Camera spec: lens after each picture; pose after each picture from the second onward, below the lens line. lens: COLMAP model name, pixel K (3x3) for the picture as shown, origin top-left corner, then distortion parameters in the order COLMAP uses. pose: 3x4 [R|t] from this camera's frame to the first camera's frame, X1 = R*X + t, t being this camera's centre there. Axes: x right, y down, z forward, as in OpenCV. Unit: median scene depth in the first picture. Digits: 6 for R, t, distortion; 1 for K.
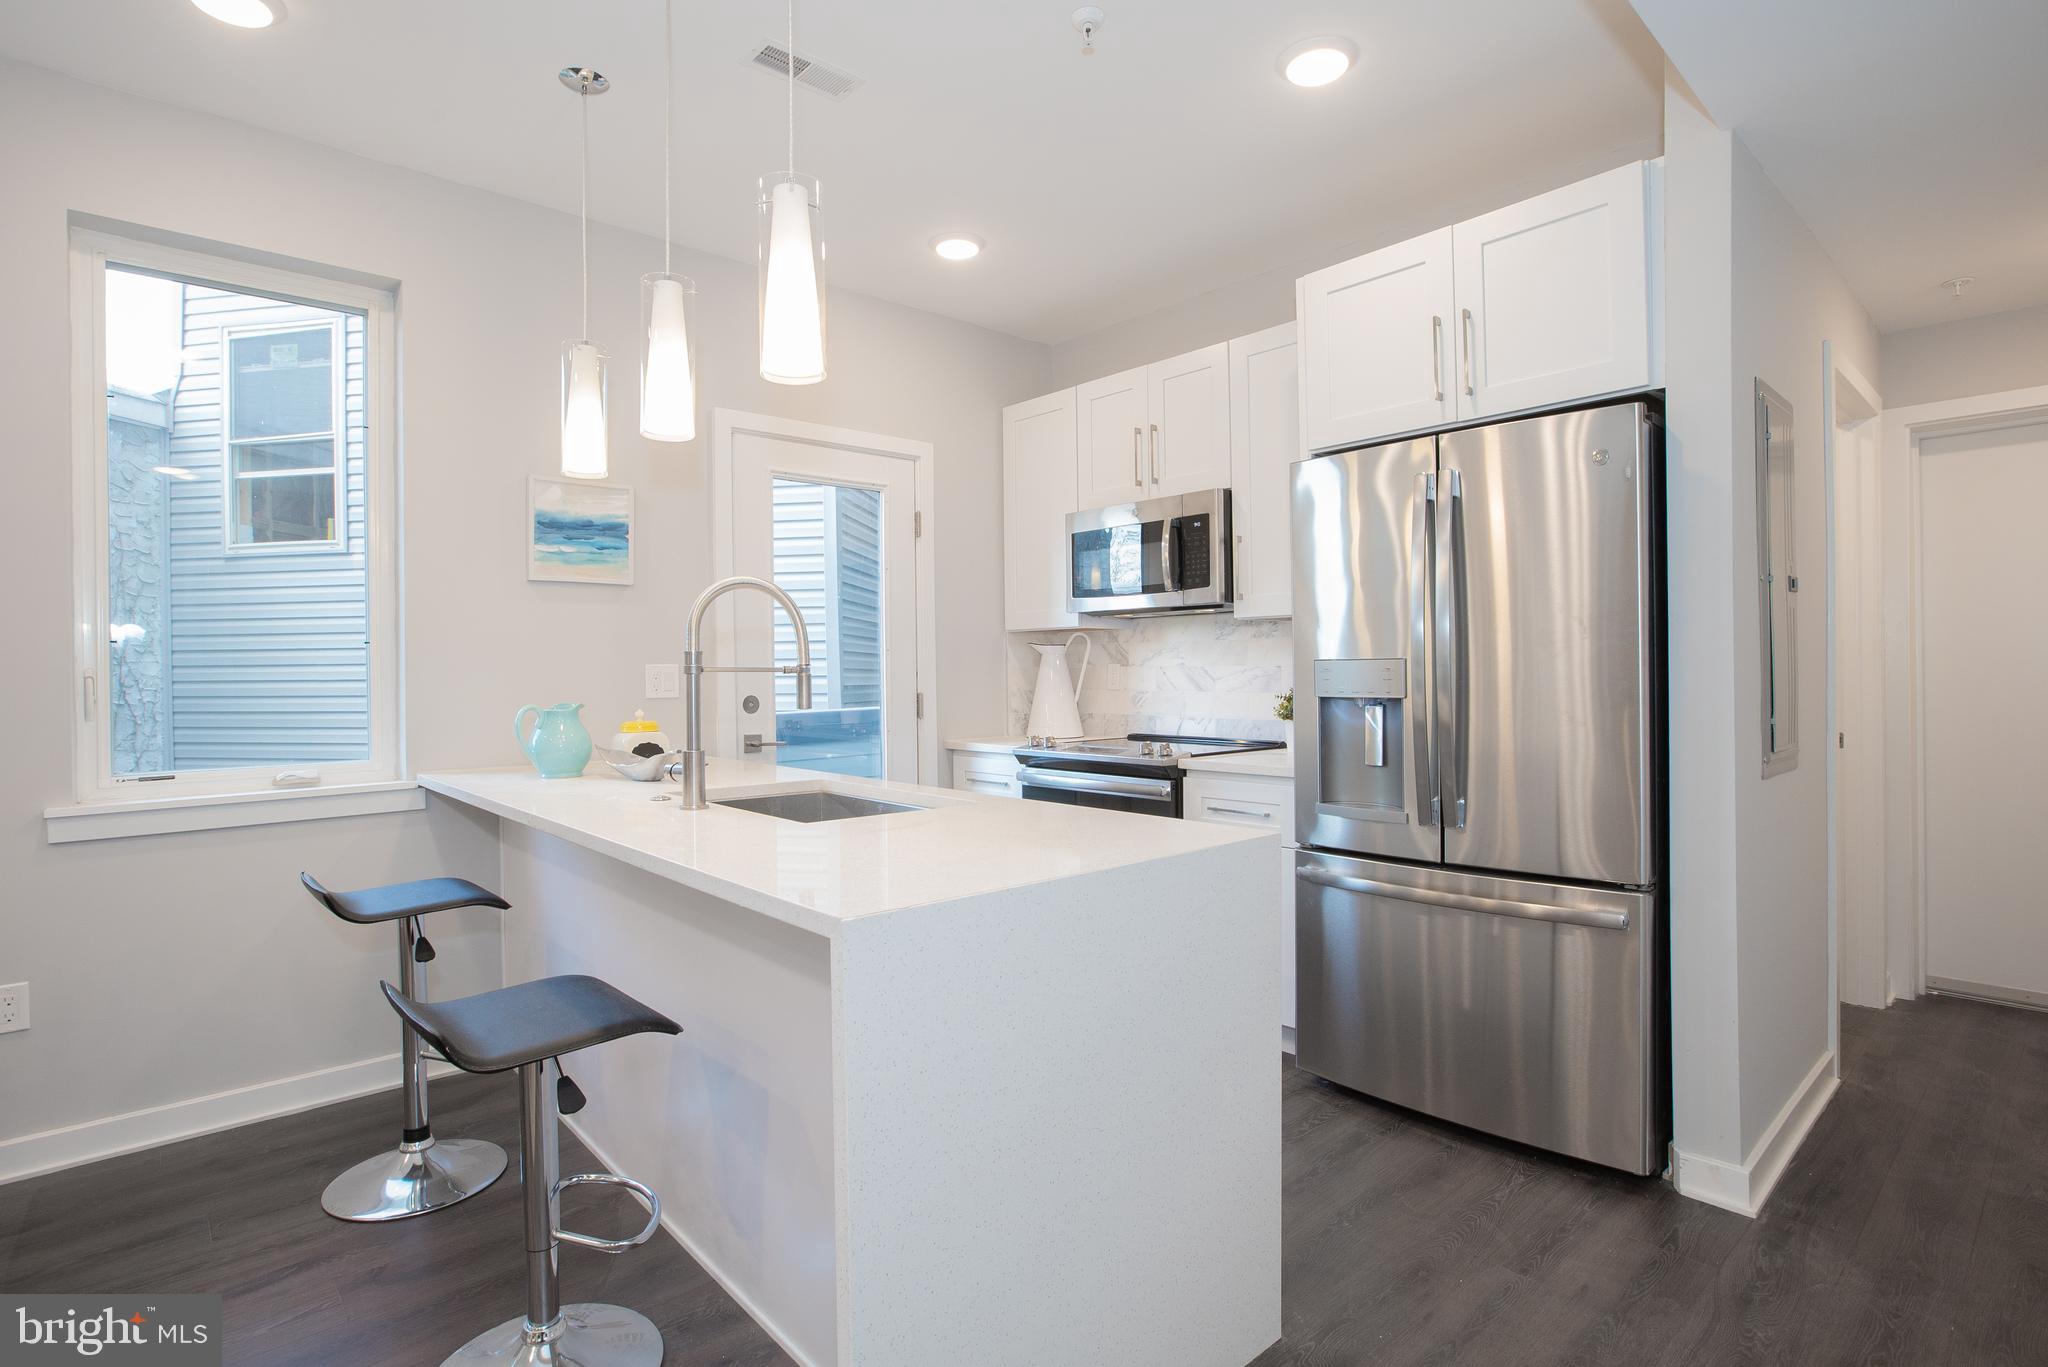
lens RADIAL K [[1019.7, 0, 1013.0], [0, 1019.7, 679.2], [0, 0, 1]] dist [-0.043128, 0.012208]
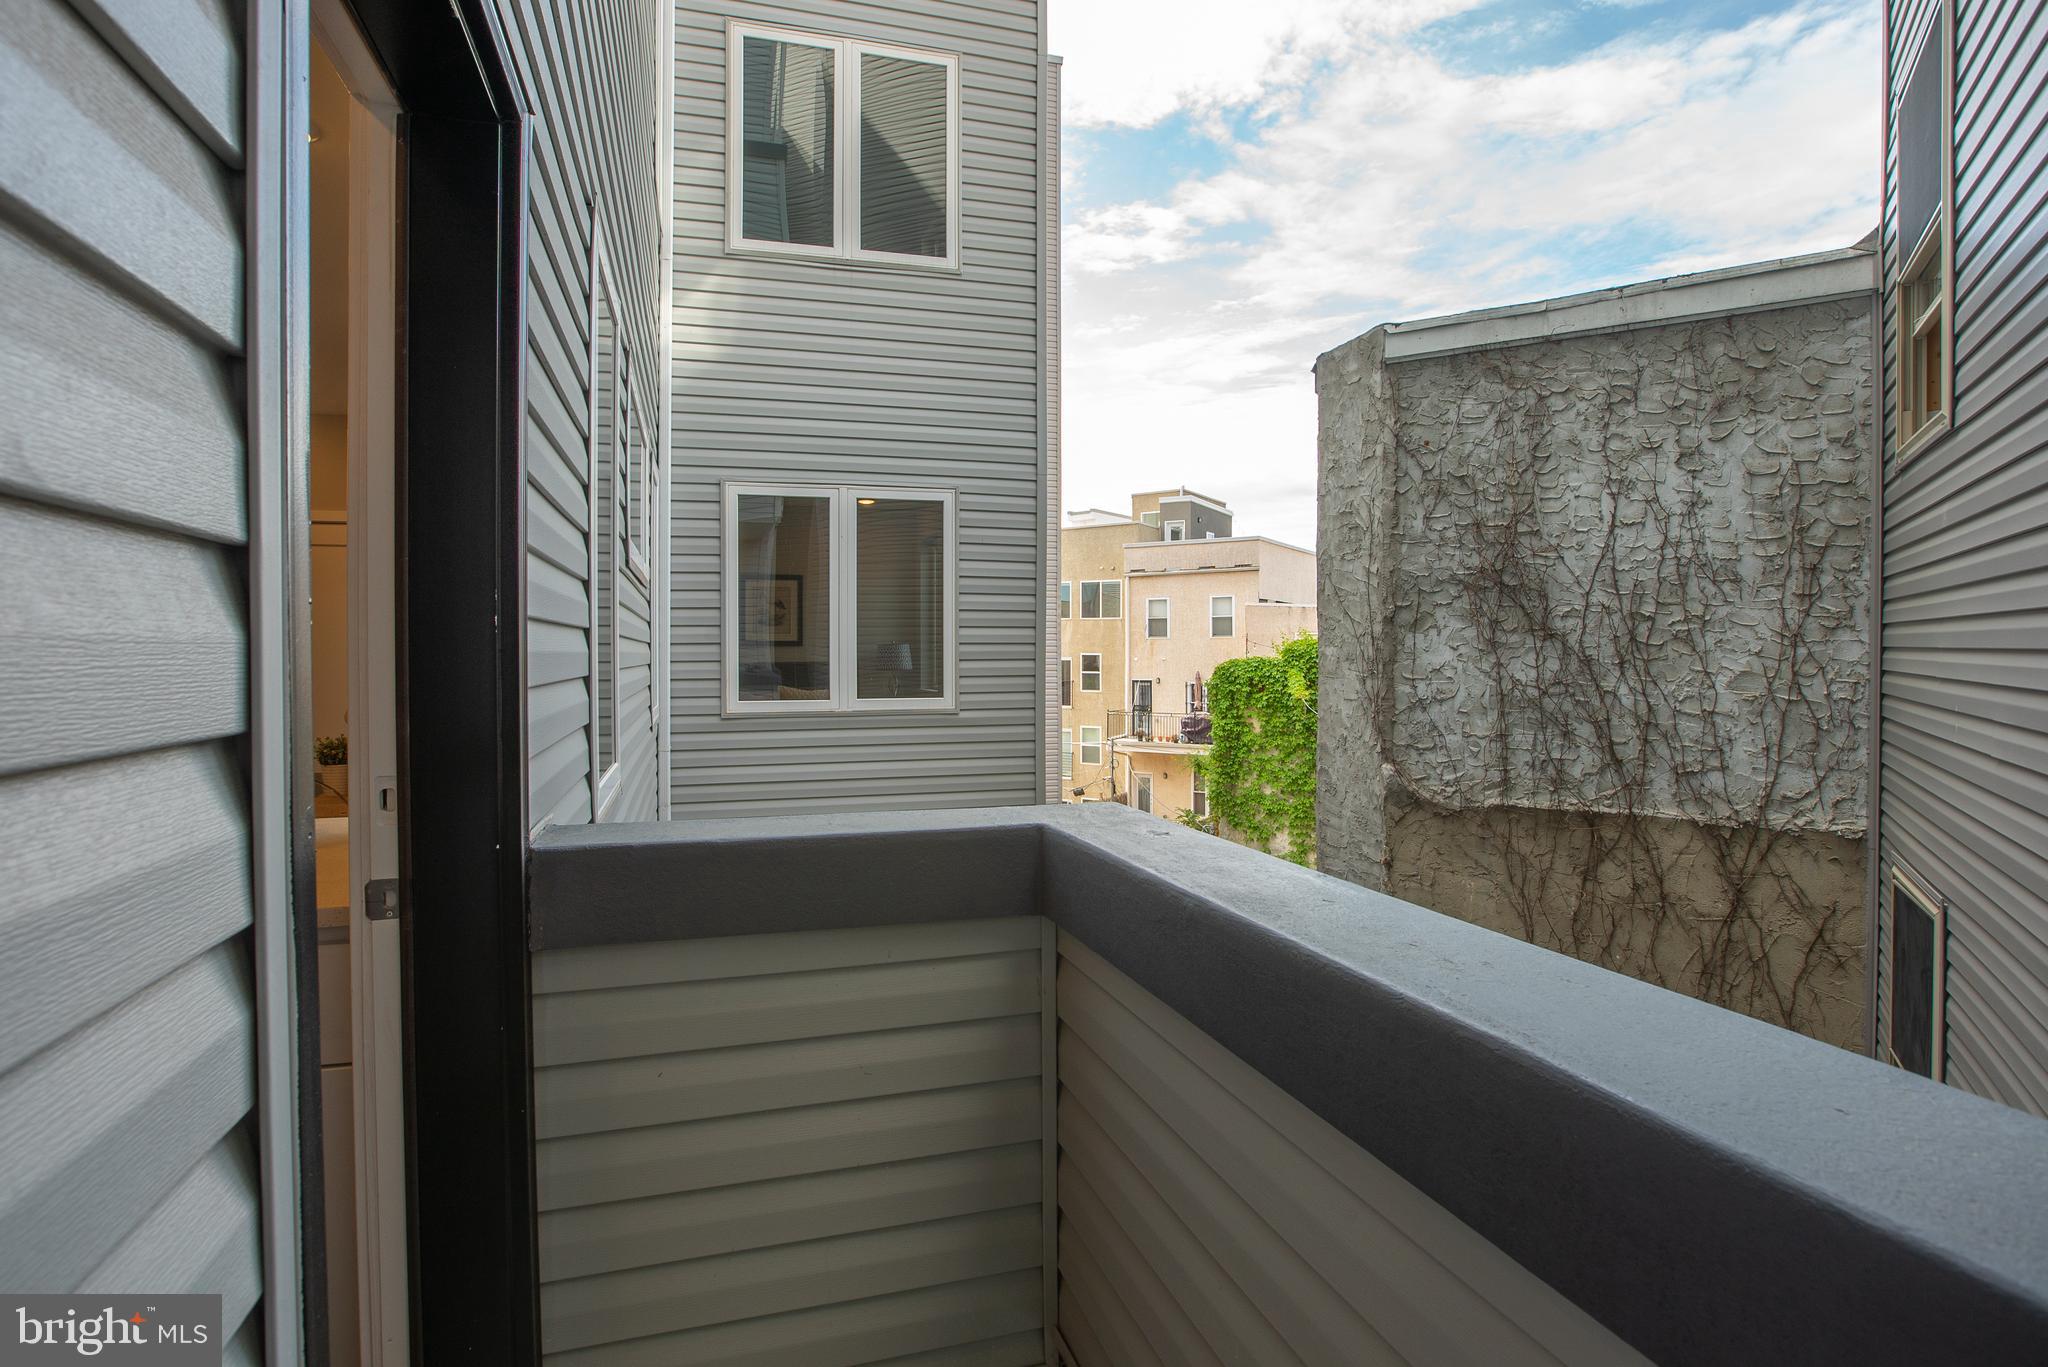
lens RADIAL K [[1019.7, 0, 1012.4], [0, 1019.7, 667.3], [0, 0, 1]] dist [-0.043128, 0.012208]
pose [[-0.412976, 0.028007, -0.910311, -0.008673], [-0.001794, 0.999500, 0.031565, -0.039843], [0.910740, 0.014669, -0.412719, 1.504976]]
